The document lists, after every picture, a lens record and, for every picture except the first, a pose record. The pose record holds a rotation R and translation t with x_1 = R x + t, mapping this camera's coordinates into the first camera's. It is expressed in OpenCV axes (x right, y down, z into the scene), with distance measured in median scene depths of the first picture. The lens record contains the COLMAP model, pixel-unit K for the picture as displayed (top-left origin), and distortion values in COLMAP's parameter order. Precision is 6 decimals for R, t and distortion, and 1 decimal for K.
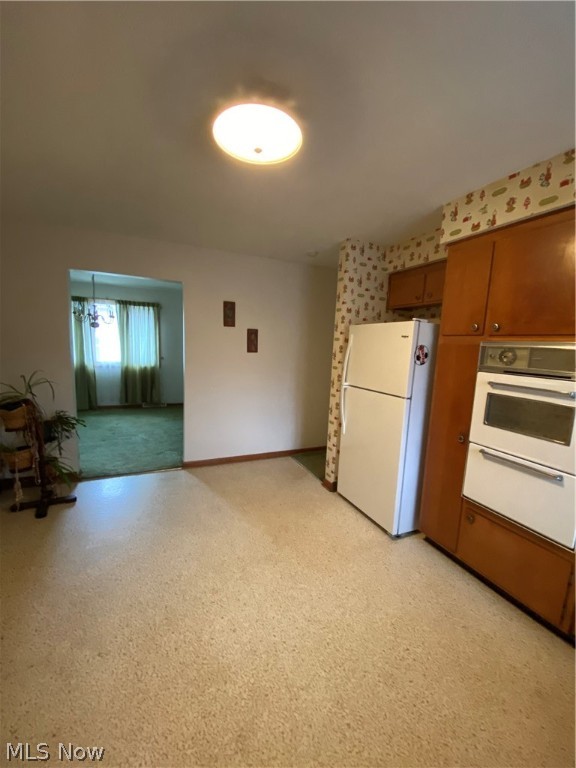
lens RADIAL K [[308.8, 0, 286.5], [0, 308.8, 386.7], [0, 0, 1]] dist [0.032529, -0.025173]
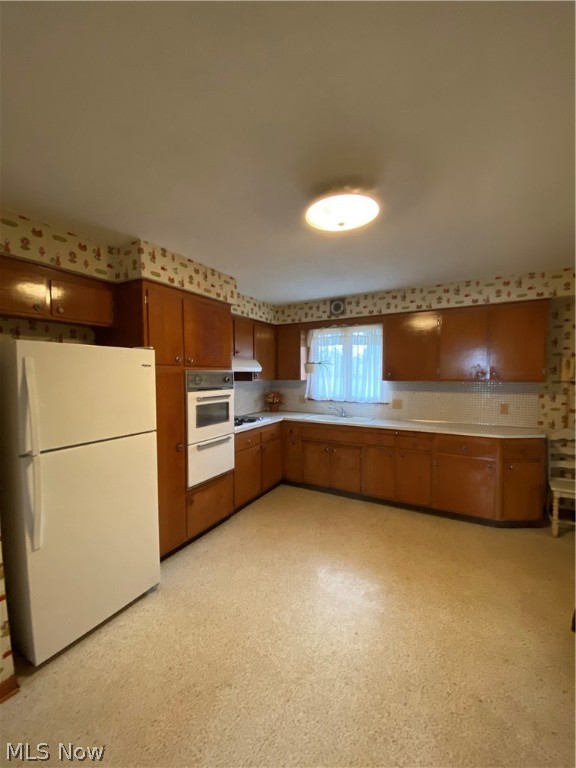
lens RADIAL K [[308.8, 0, 286.5], [0, 308.8, 386.7], [0, 0, 1]] dist [0.032529, -0.025173]
pose [[-0.596614, -0.073494, 0.799156, -0.459144], [0.089611, 0.983470, 0.157344, -0.157267], [-0.797510, 0.165487, -0.580166, 0.922225]]
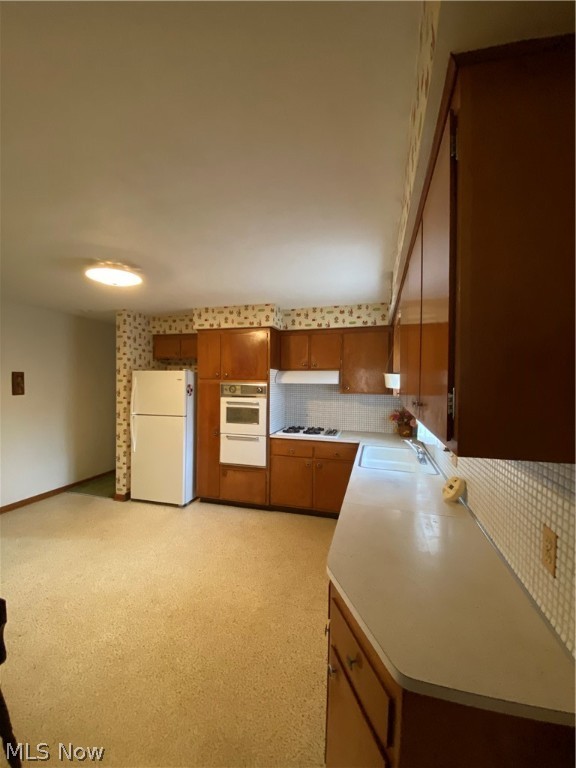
lens RADIAL K [[308.8, 0, 286.5], [0, 308.8, 386.7], [0, 0, 1]] dist [0.032529, -0.025173]
pose [[0.645311, -0.046283, 0.762517, -0.395042], [0.121740, 0.991637, -0.042837, 0.013483], [-0.754157, 0.120472, 0.645549, -0.383412]]
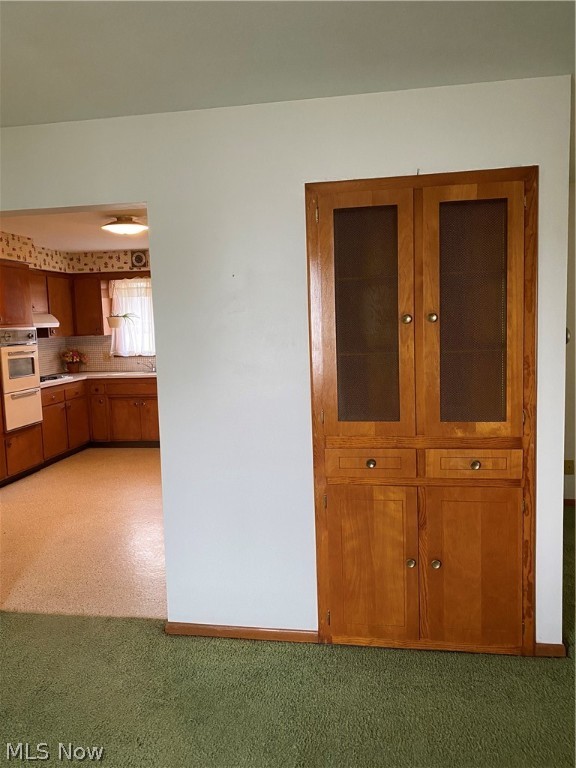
lens RADIAL K [[595.6, 0, 289.4], [0, 595.6, 380.6], [0, 0, 1]] dist [0.028767, -0.005990]
pose [[-0.835289, -0.069701, 0.545376, -1.413040], [0.071967, 0.969537, 0.234132, -0.307796], [-0.545081, 0.234817, -0.804827, 1.697759]]
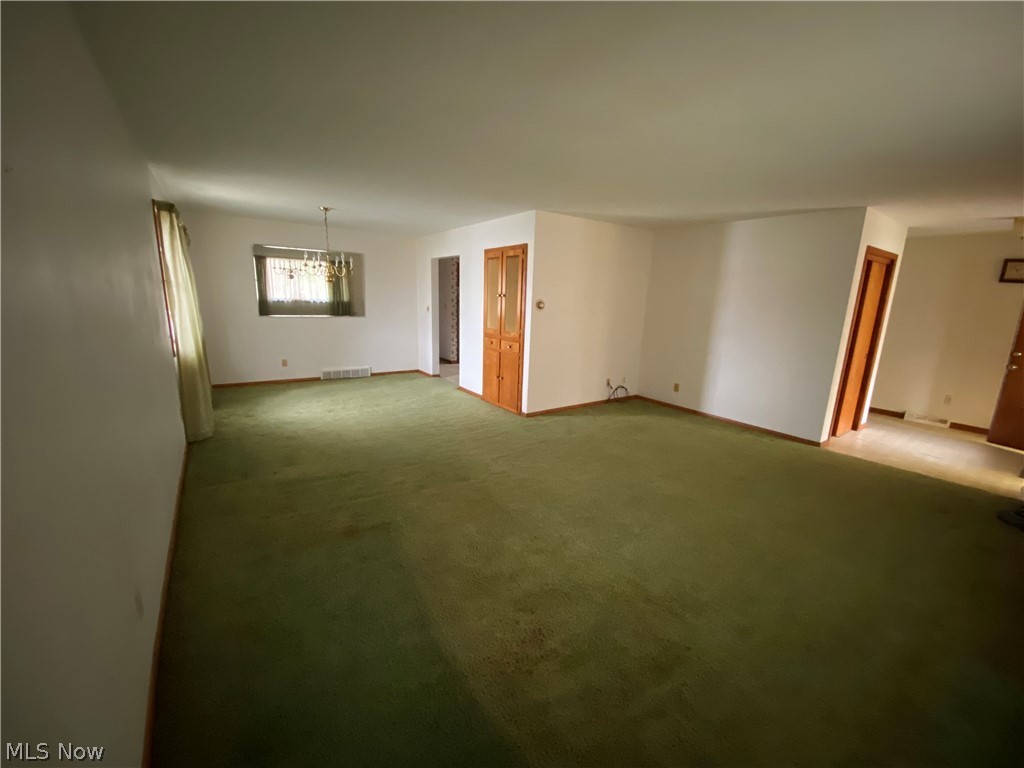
lens RADIAL K [[411.7, 0, 515.7], [0, 411.7, 386.9], [0, 0, 1]] dist [0.032529, -0.025173]
pose [[-0.202032, -0.257968, 0.944794, -2.888535], [0.091401, 0.955510, 0.280439, -0.296841], [-0.975105, 0.143013, -0.169465, 1.189482]]
